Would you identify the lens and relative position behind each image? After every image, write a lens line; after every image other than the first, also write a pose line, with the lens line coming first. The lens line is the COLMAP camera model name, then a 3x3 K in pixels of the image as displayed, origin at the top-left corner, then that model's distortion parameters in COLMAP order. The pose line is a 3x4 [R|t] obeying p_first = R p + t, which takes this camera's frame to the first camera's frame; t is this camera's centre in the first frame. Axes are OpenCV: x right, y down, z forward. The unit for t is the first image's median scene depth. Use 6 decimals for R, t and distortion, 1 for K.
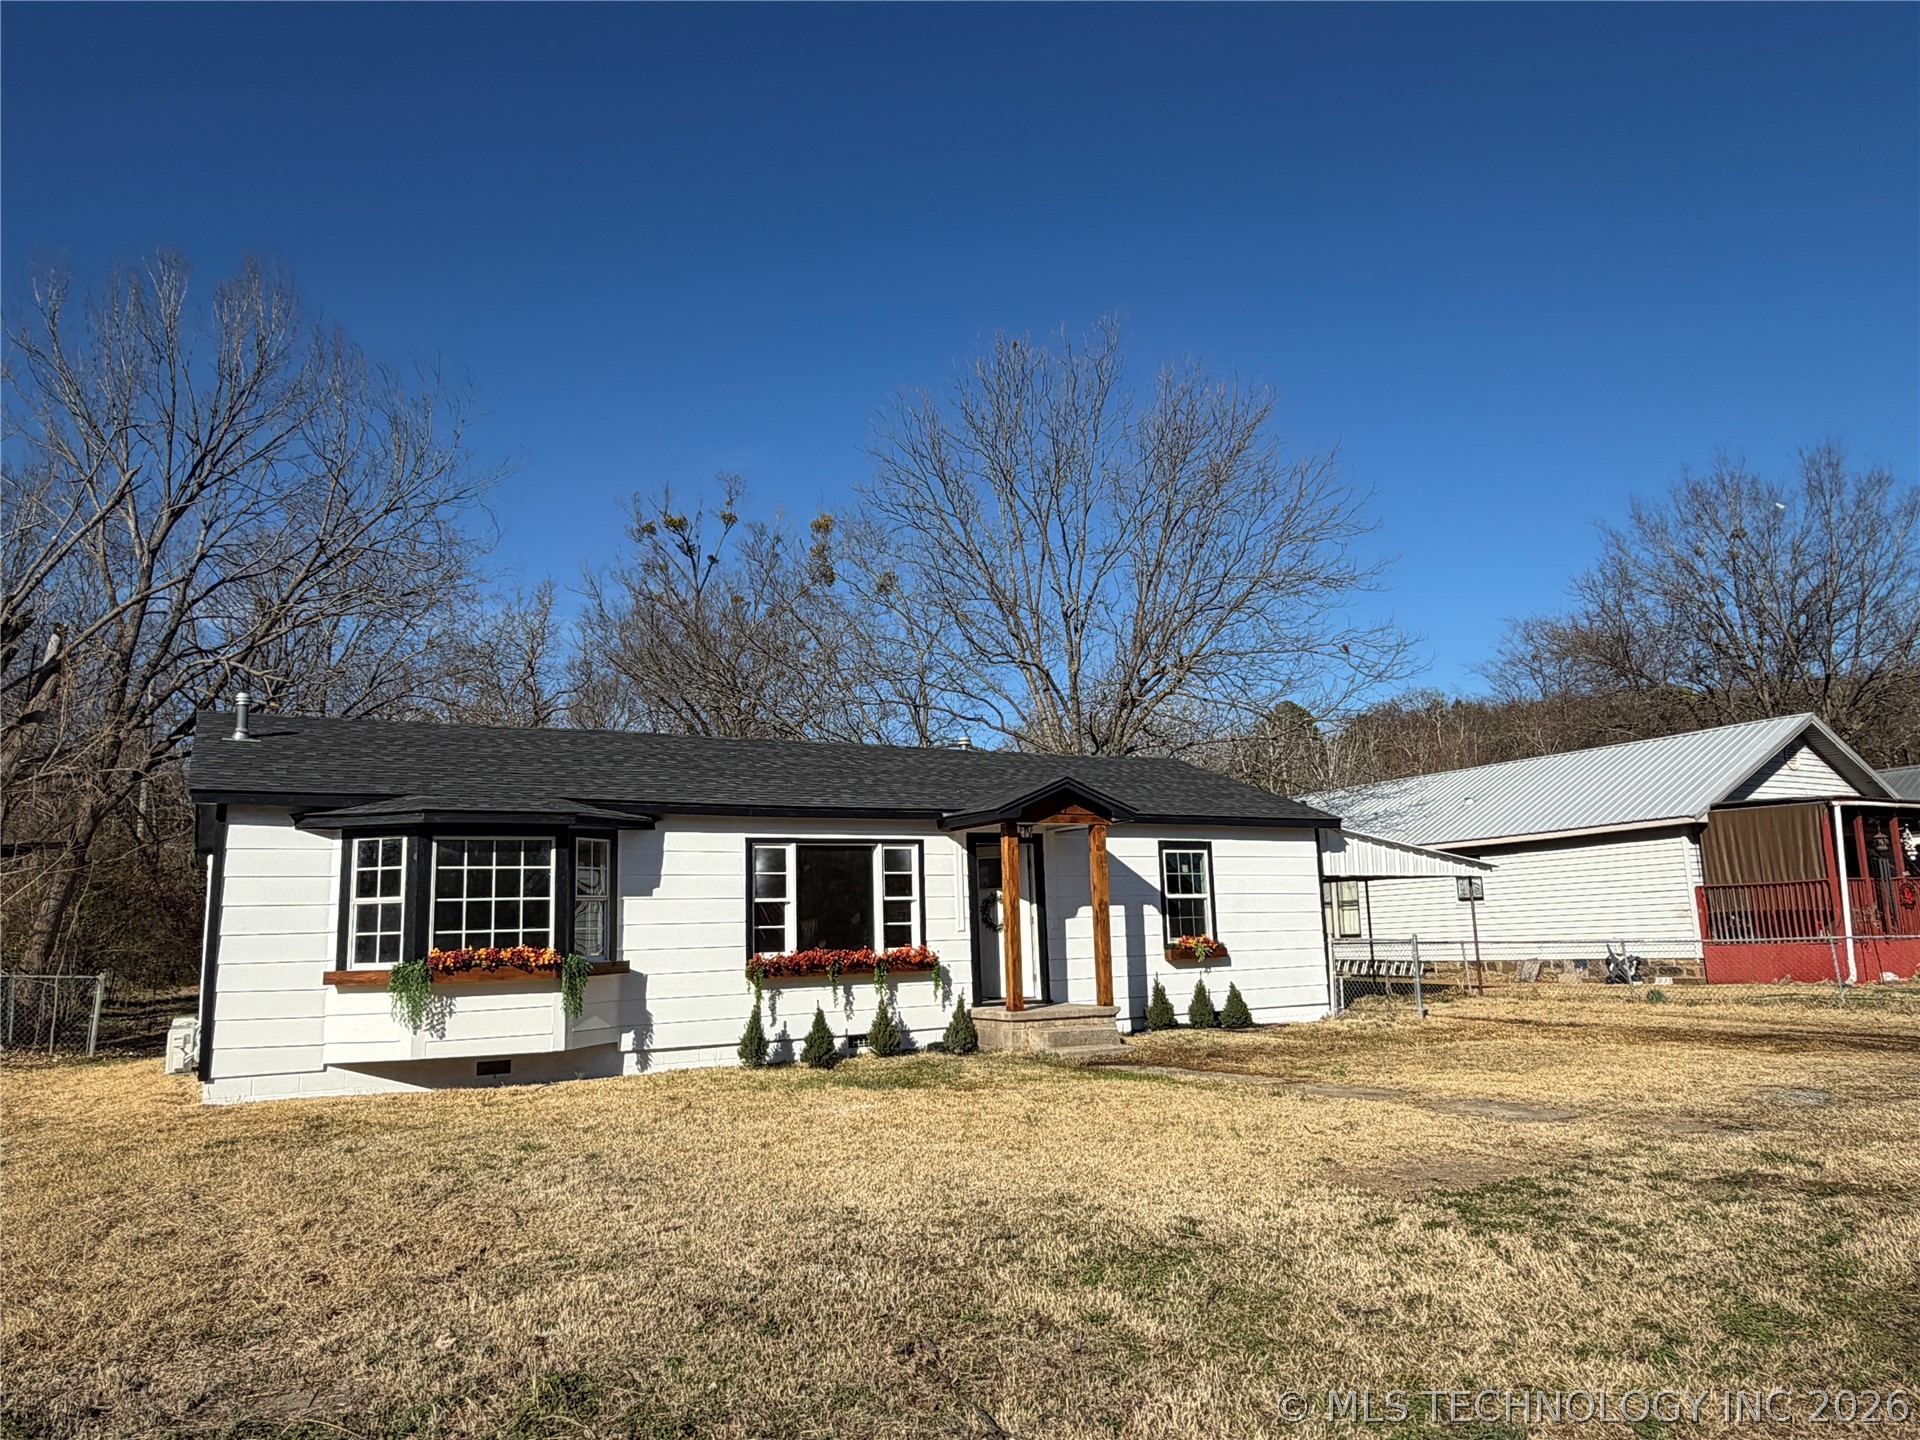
lens RADIAL K [[1314.3, 0, 959.9], [0, 1314.3, 730.0], [0, 0, 1]] dist [0.002115, 0.001119]
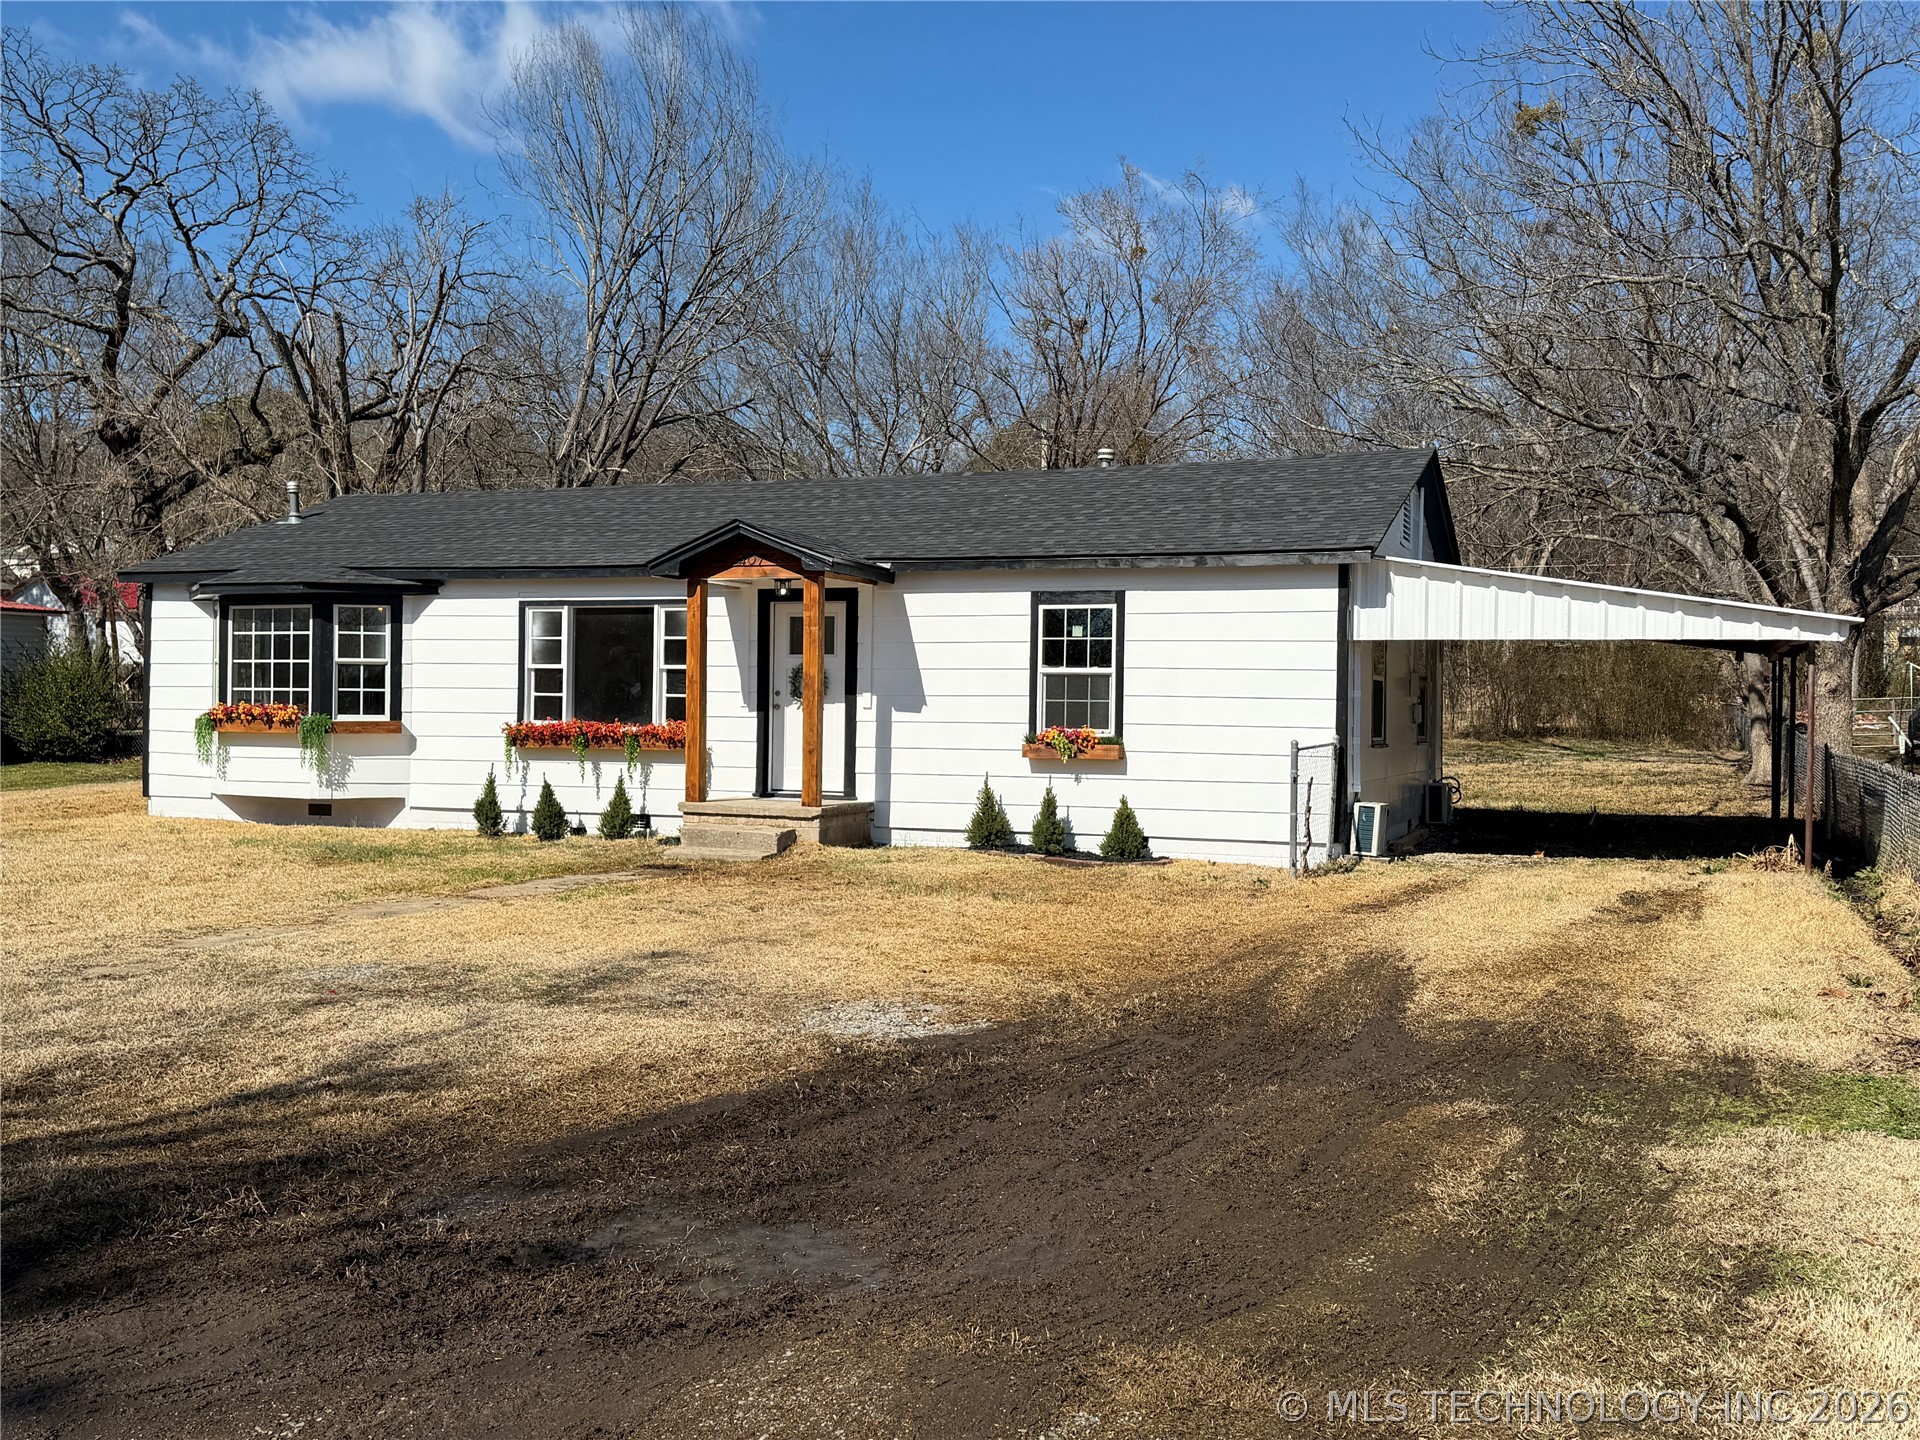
lens RADIAL K [[1783.0, 0, 952.6], [0, 1783.0, 711.9], [0, 0, 1]] dist [0.083174, 0.000000]
pose [[0.617486, 0.036474, -0.785736, 1.034296], [0.089642, 0.989153, 0.116364, 0.037684], [0.781458, -0.142288, 0.607518, 0.435557]]
